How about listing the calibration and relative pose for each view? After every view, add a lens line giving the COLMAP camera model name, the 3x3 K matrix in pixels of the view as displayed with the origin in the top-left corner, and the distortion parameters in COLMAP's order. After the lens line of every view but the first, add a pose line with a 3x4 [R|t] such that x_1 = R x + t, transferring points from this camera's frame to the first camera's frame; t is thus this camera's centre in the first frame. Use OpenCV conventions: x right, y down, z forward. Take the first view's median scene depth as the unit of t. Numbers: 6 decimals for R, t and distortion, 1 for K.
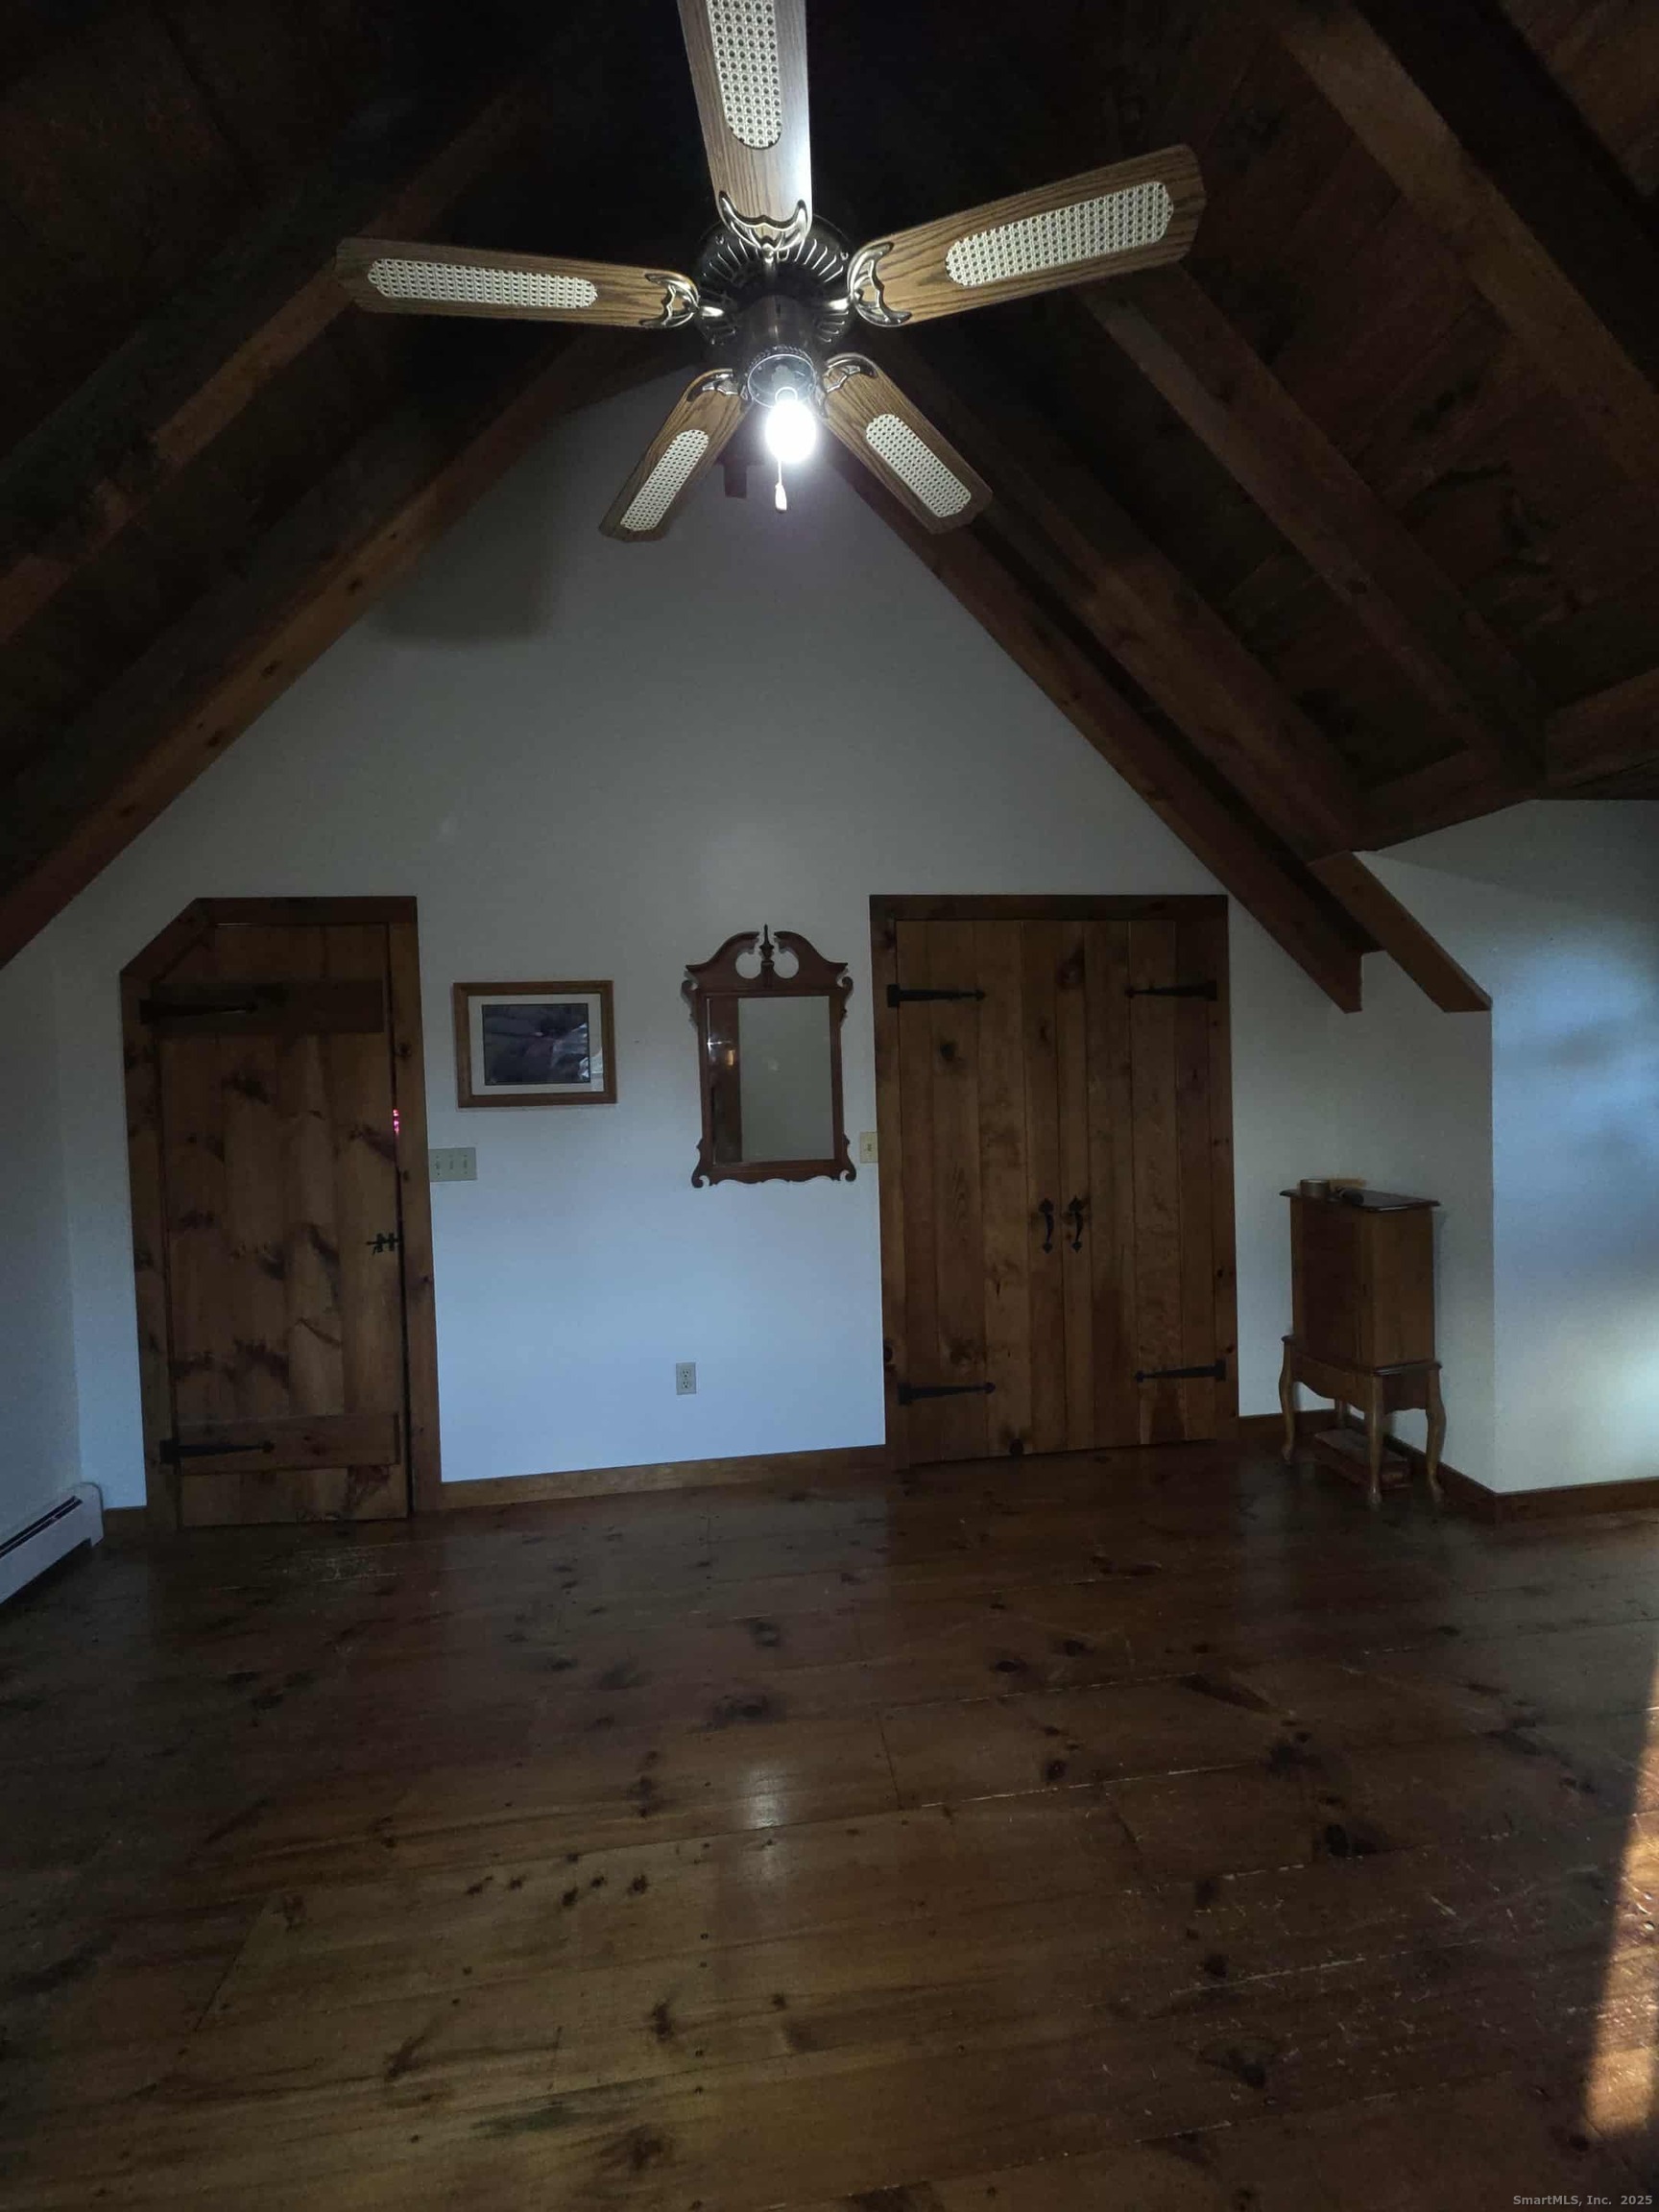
lens RADIAL K [[892.6, 0, 831.8], [0, 892.6, 1114.1], [0, 0, 1]] dist [-0.002951, -0.000514]
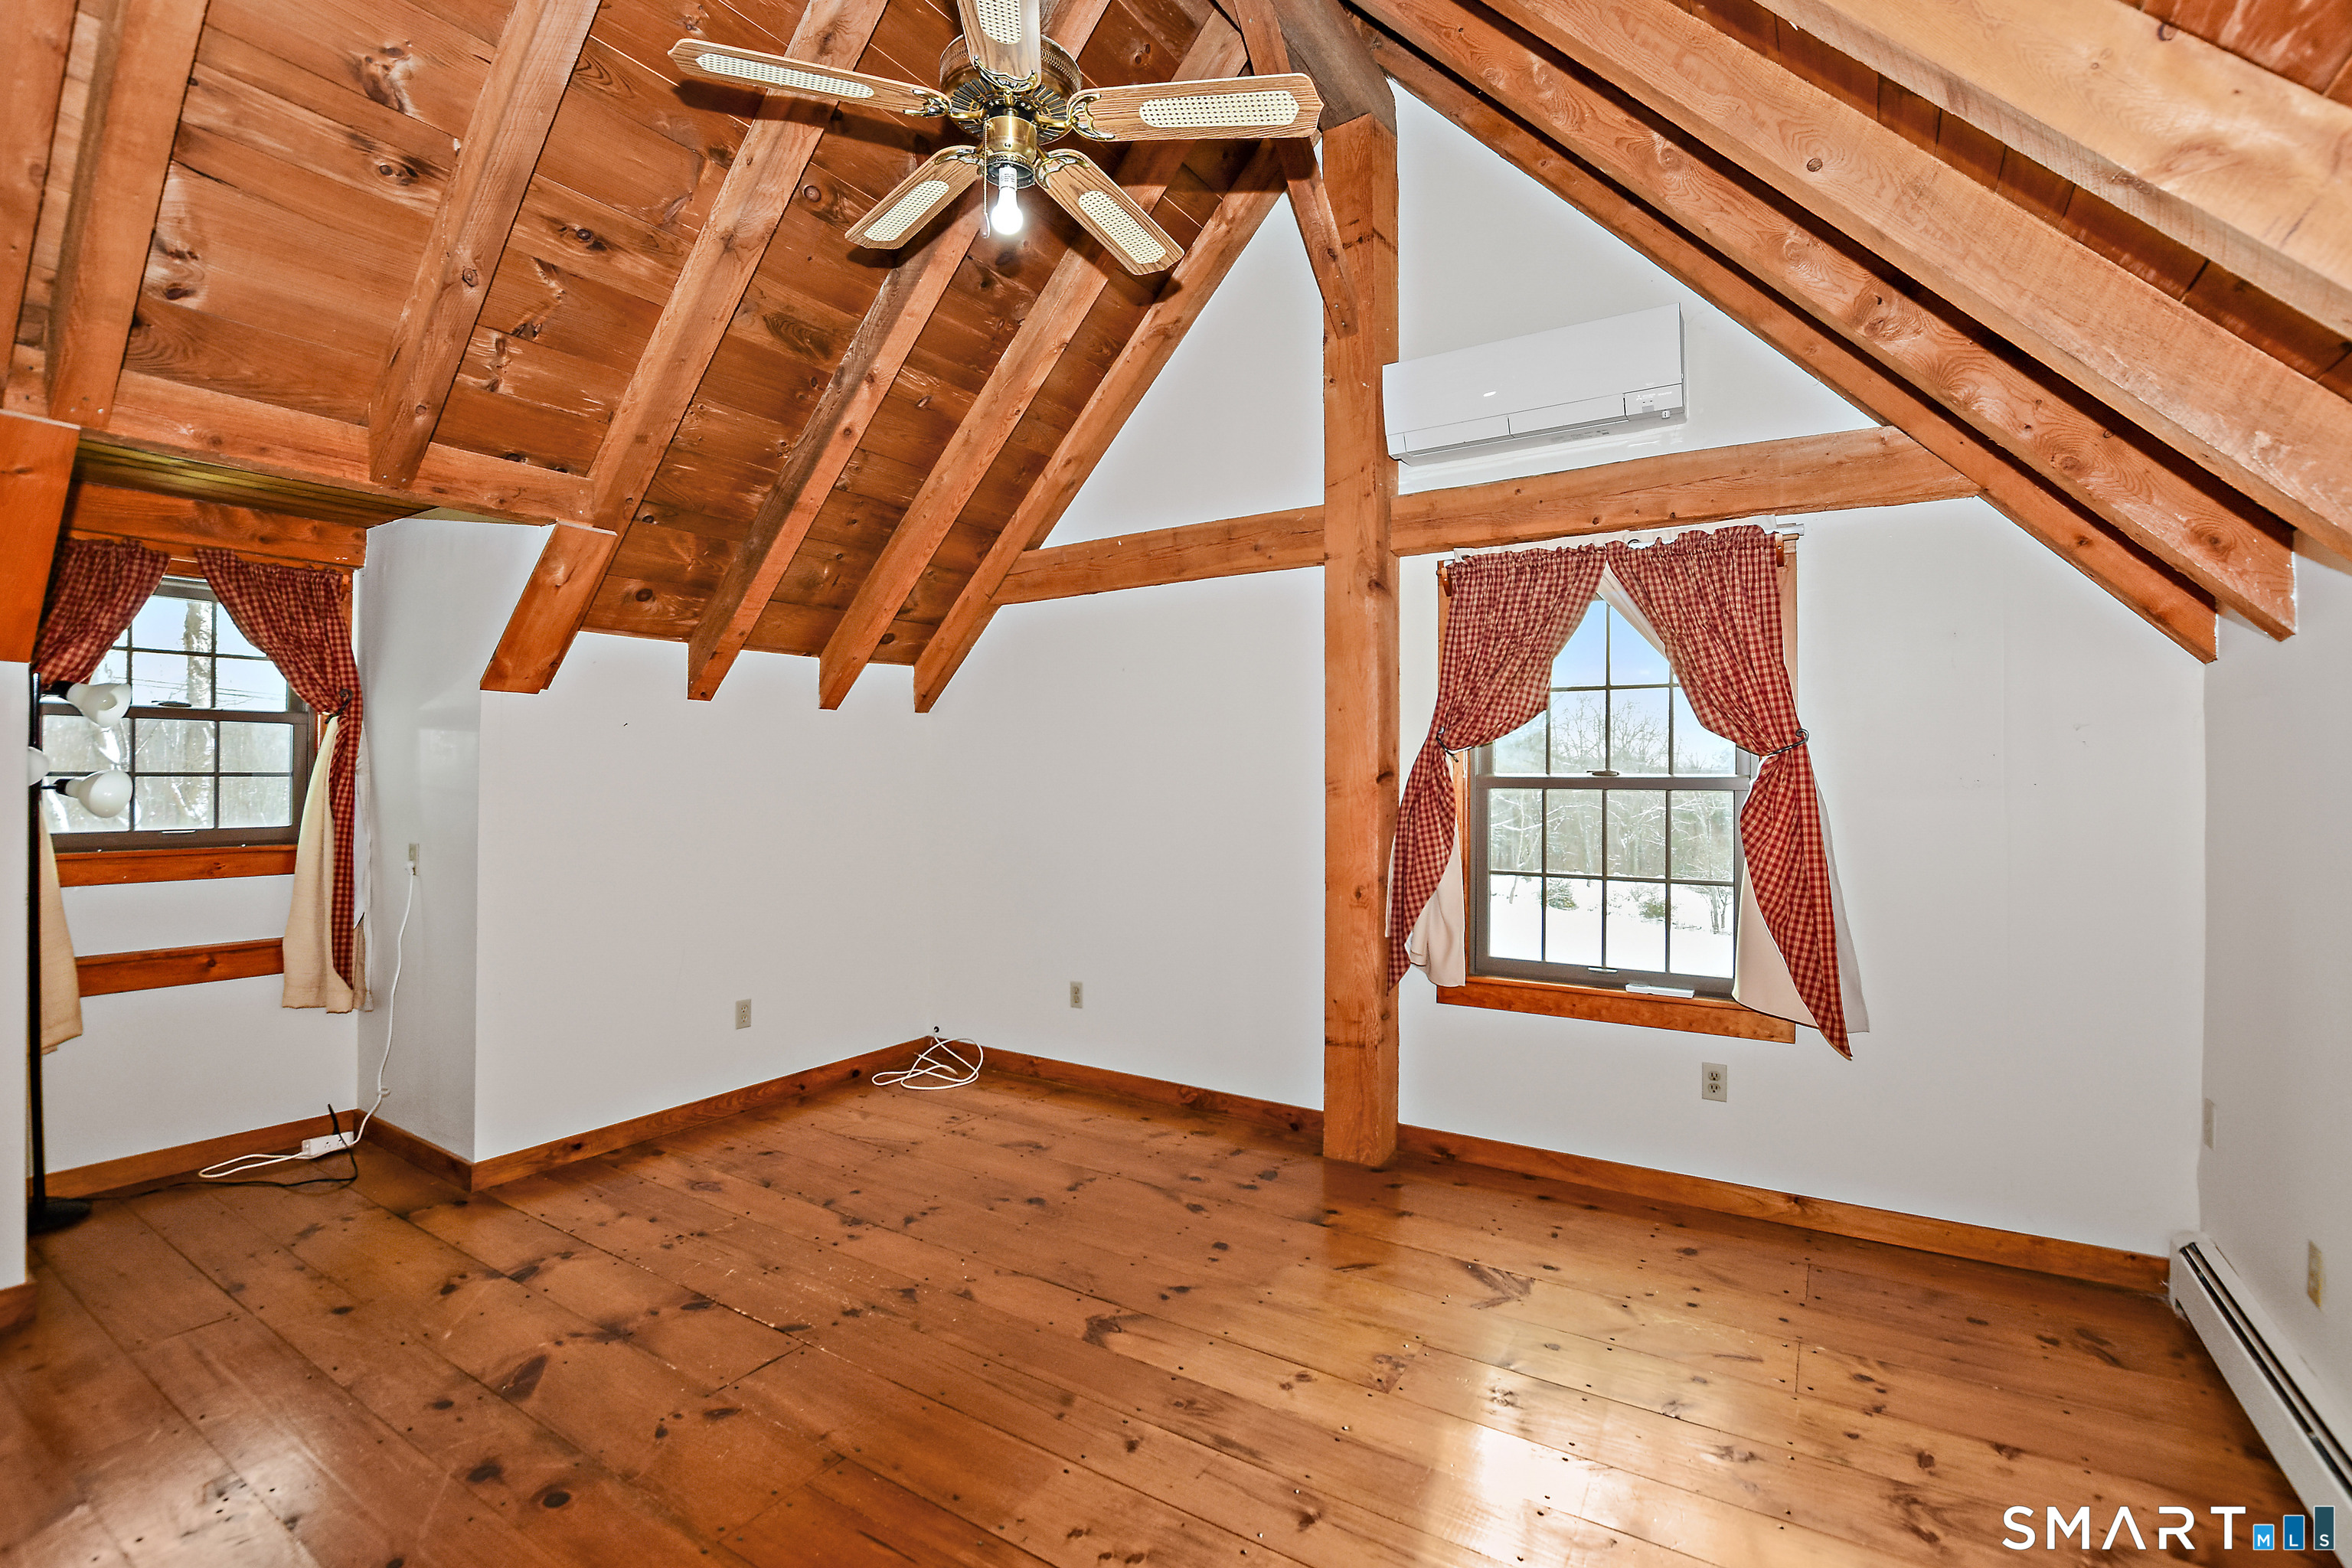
lens RADIAL K [[1020.8, 0, 1176.6], [0, 1020.8, 782.8], [0, 0, 1]] dist [0.000015, -0.000002]
pose [[-0.780262, 0.024104, 0.624989, -0.888250], [0.022917, 0.999688, -0.009945, 0.049177], [-0.625033, 0.006563, -0.780570, 1.573874]]
